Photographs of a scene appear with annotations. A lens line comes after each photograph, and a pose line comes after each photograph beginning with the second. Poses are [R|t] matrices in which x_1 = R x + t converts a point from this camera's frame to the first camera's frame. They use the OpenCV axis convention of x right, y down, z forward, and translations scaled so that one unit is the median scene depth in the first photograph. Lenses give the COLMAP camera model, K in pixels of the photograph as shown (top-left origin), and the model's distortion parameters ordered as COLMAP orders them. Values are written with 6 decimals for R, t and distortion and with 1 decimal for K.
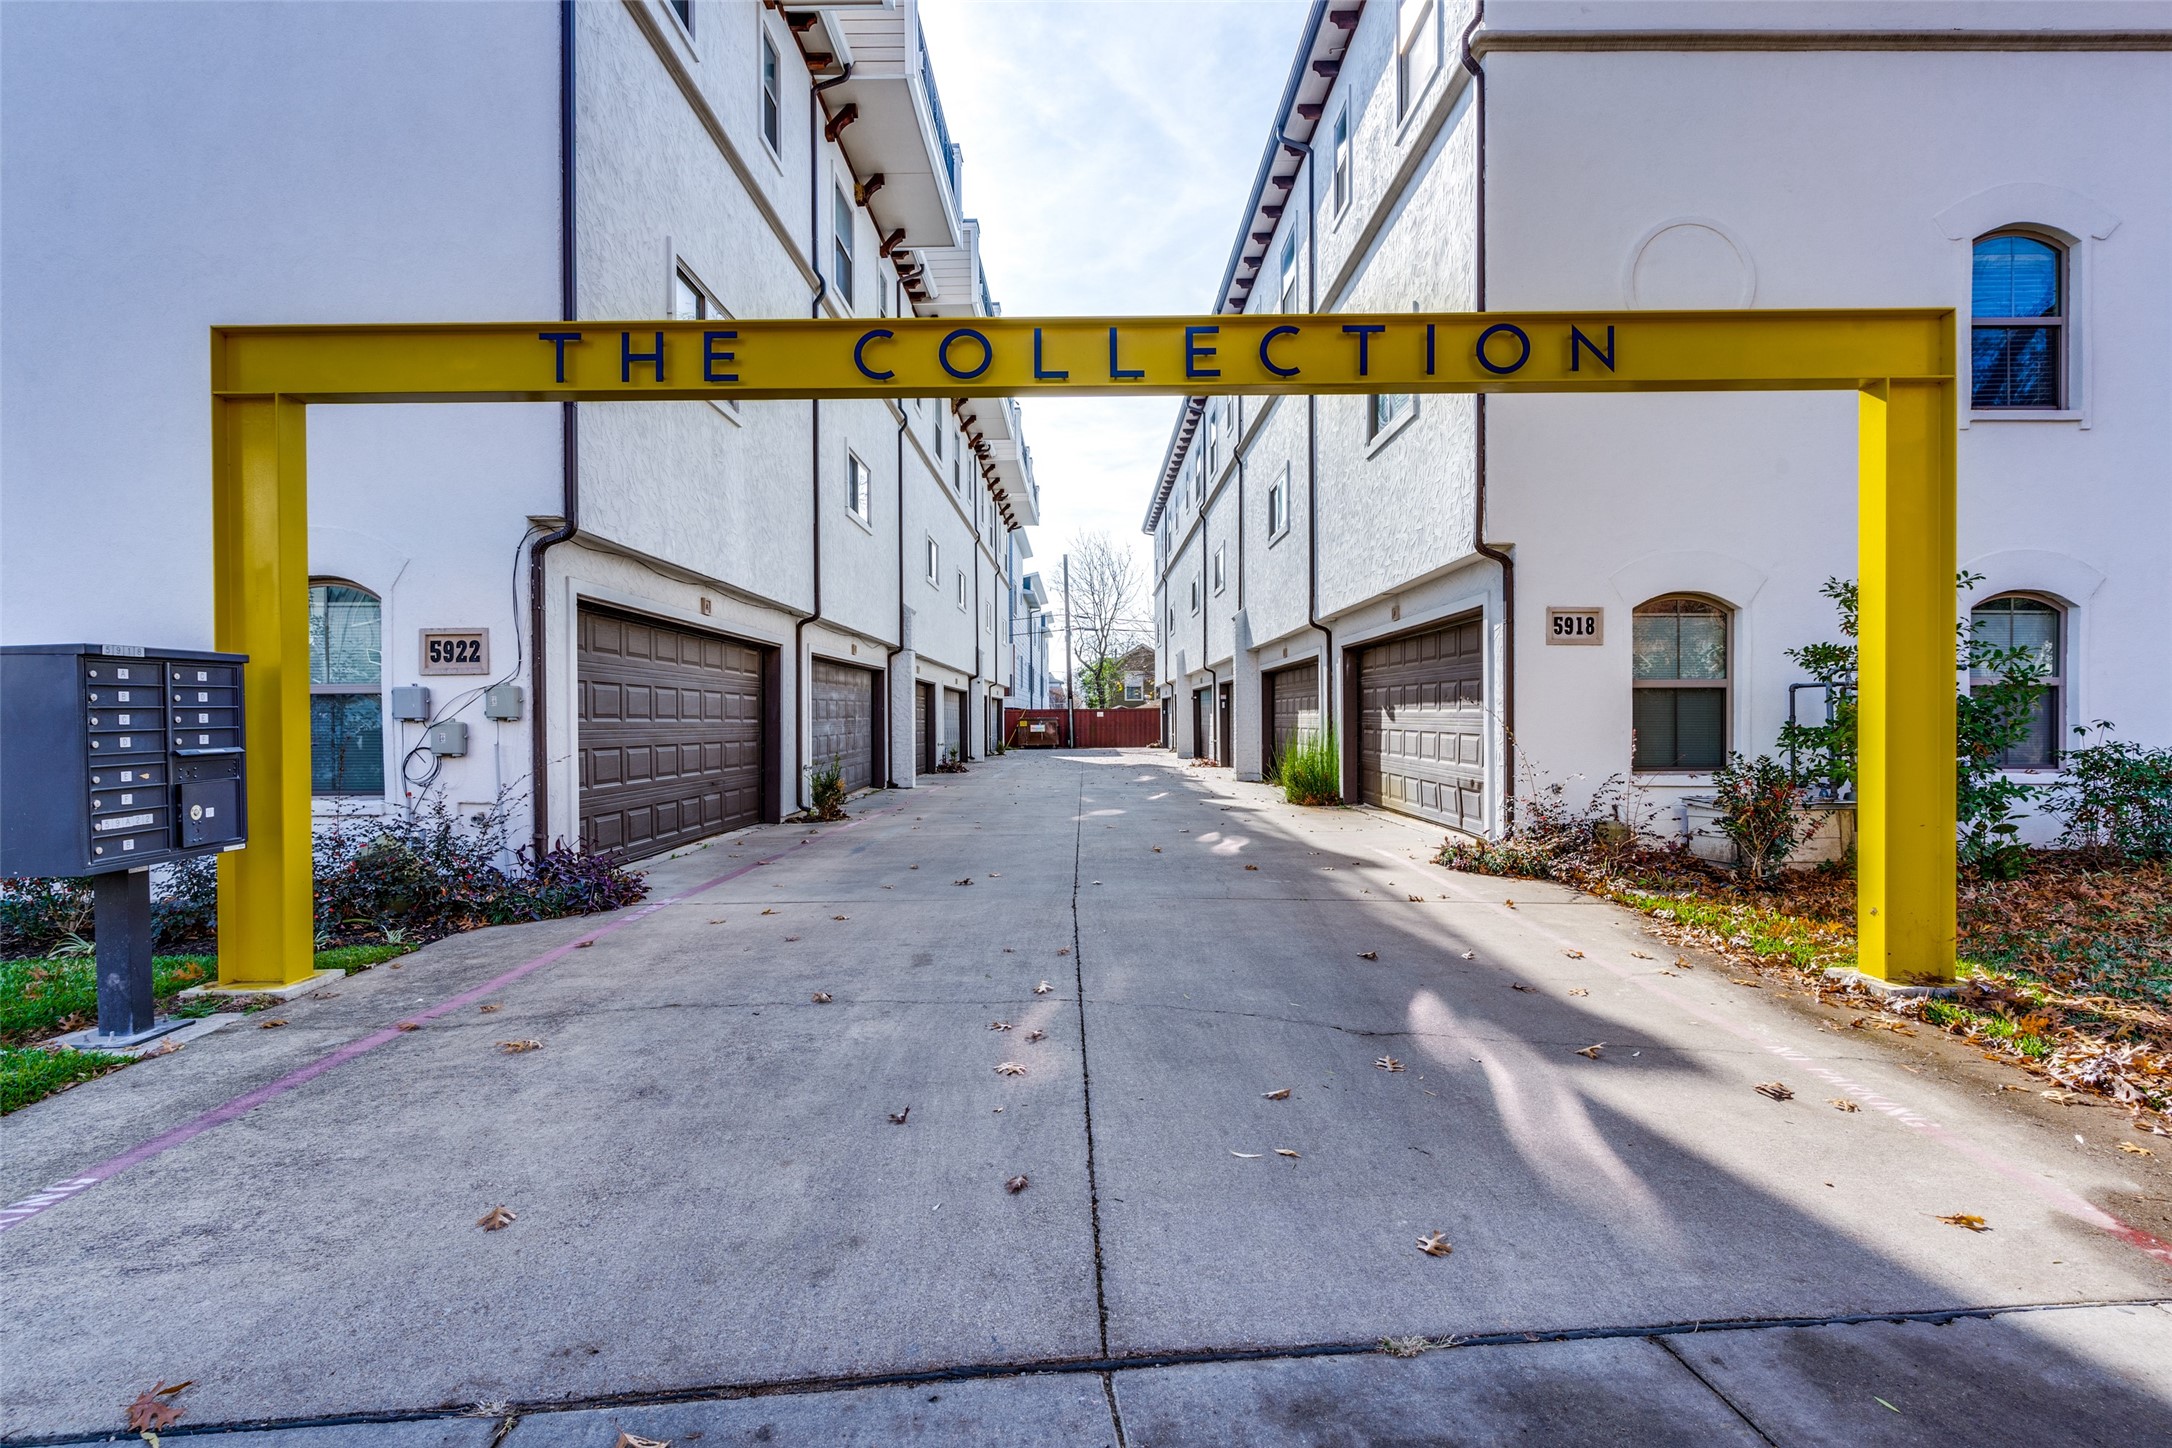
lens RADIAL K [[1031.6, 0, 1089.5], [0, 1031.6, 726.4], [0, 0, 1]] dist [0.001153, -0.000309]
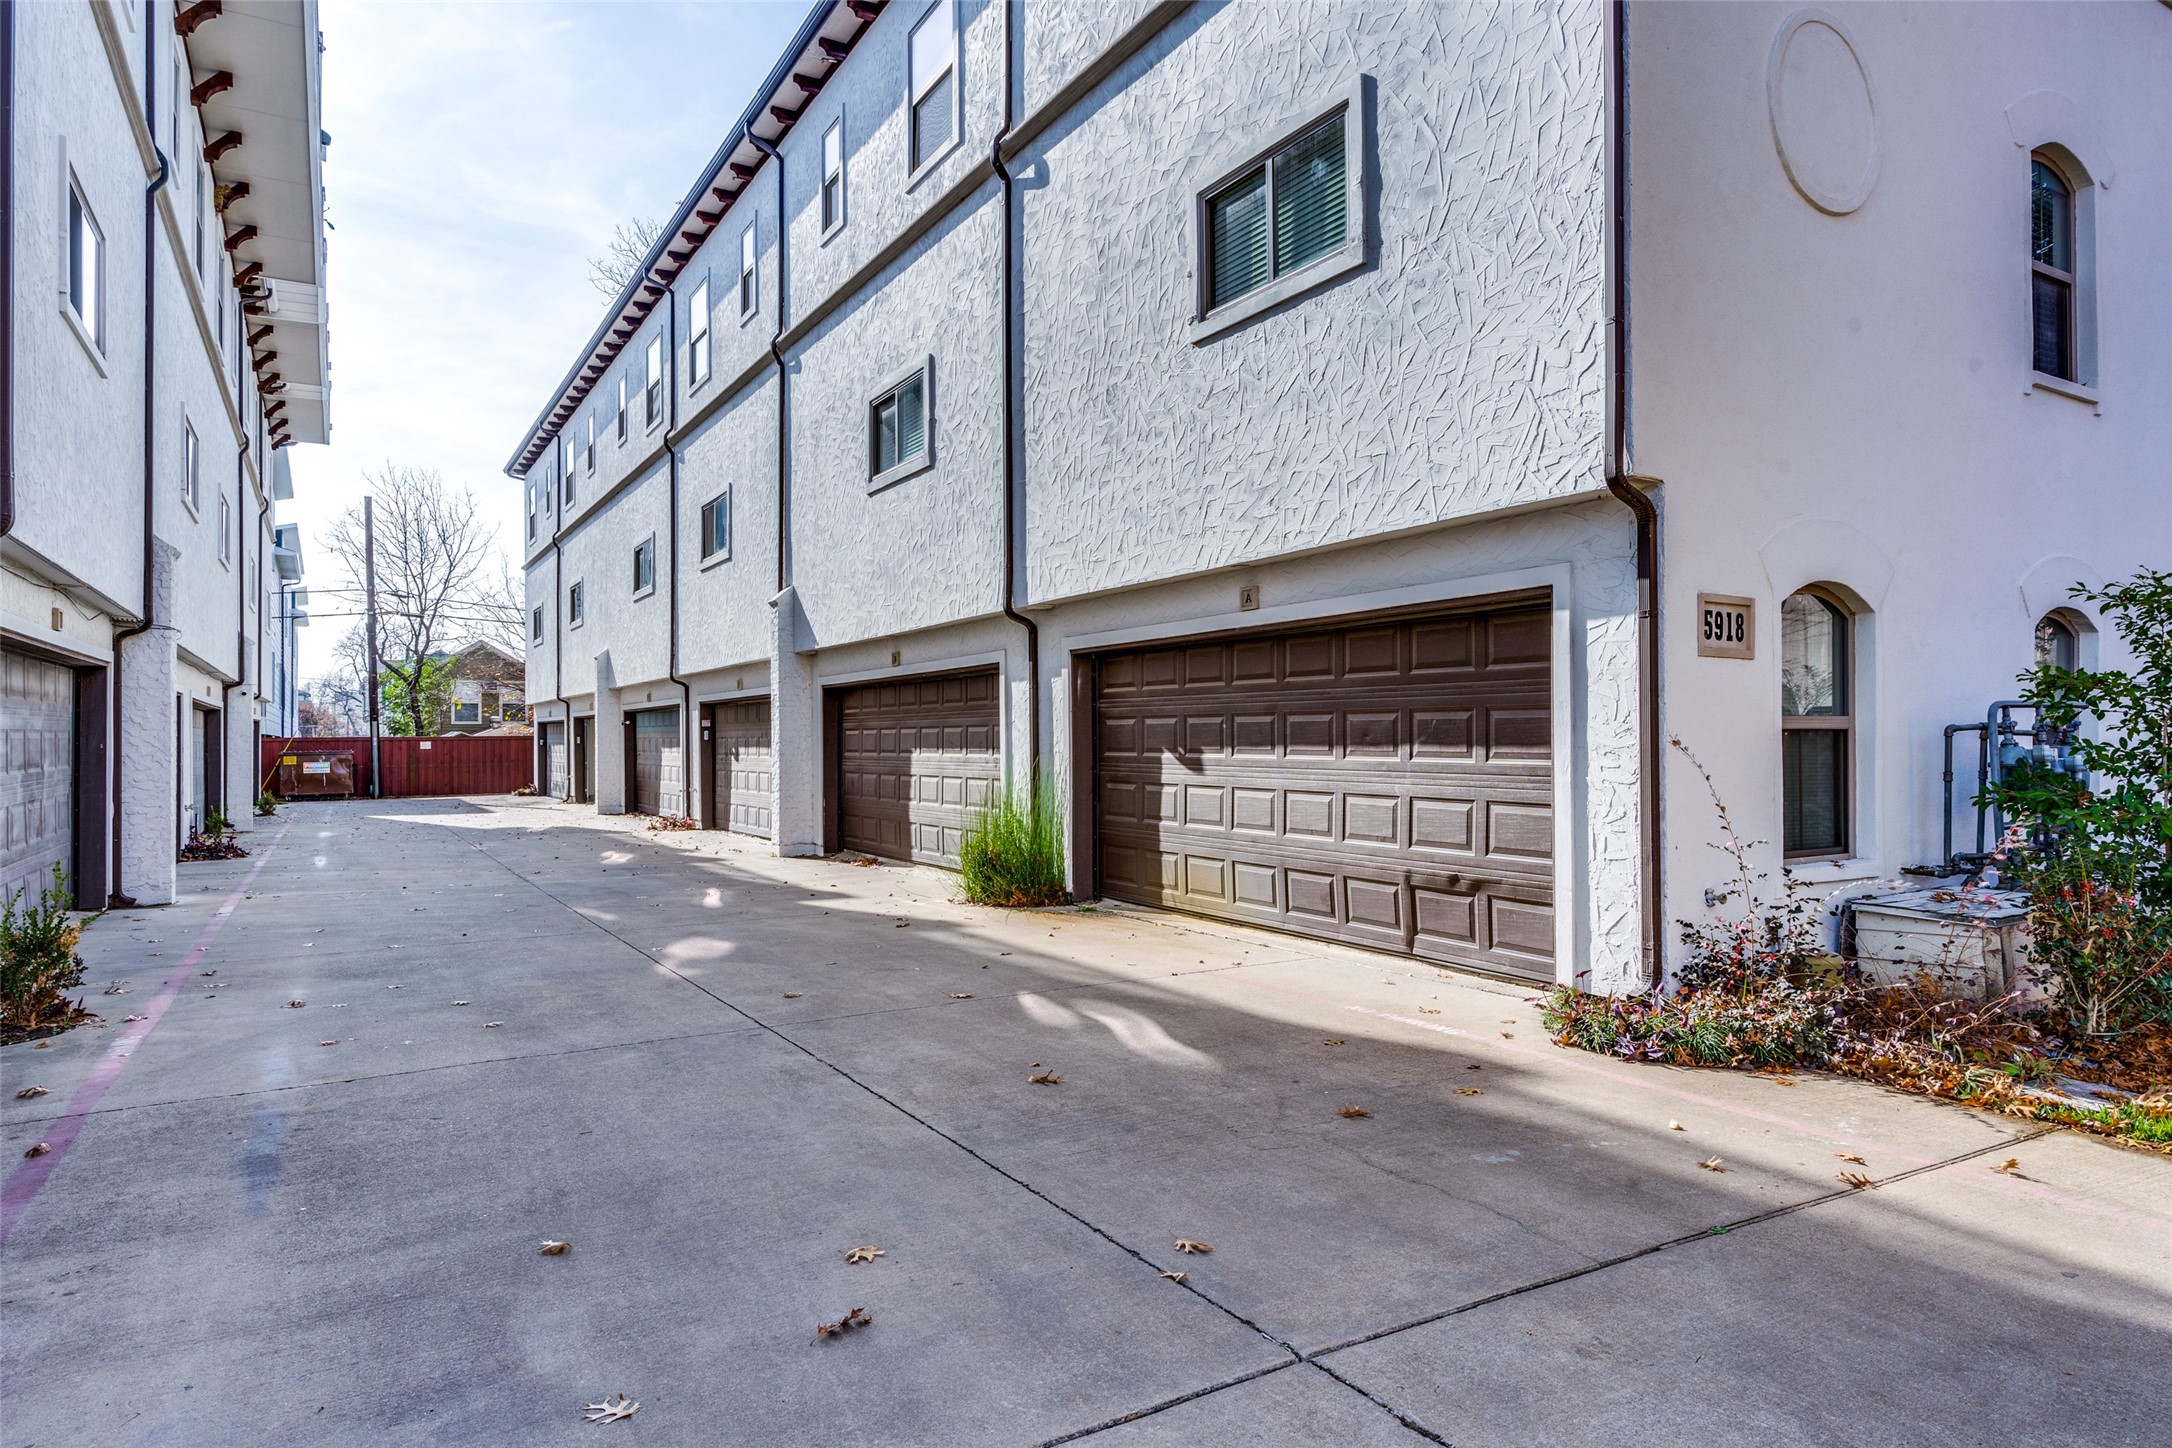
lens RADIAL K [[1273.6, 0, 1085.4], [0, 1273.6, 723.4], [0, 0, 1]] dist [0.005115, -0.001027]
pose [[0.862491, 0.007983, 0.506009, -0.104181], [0.004936, 0.999695, -0.024186, -0.010659], [-0.506047, 0.023358, 0.862189, 0.243933]]
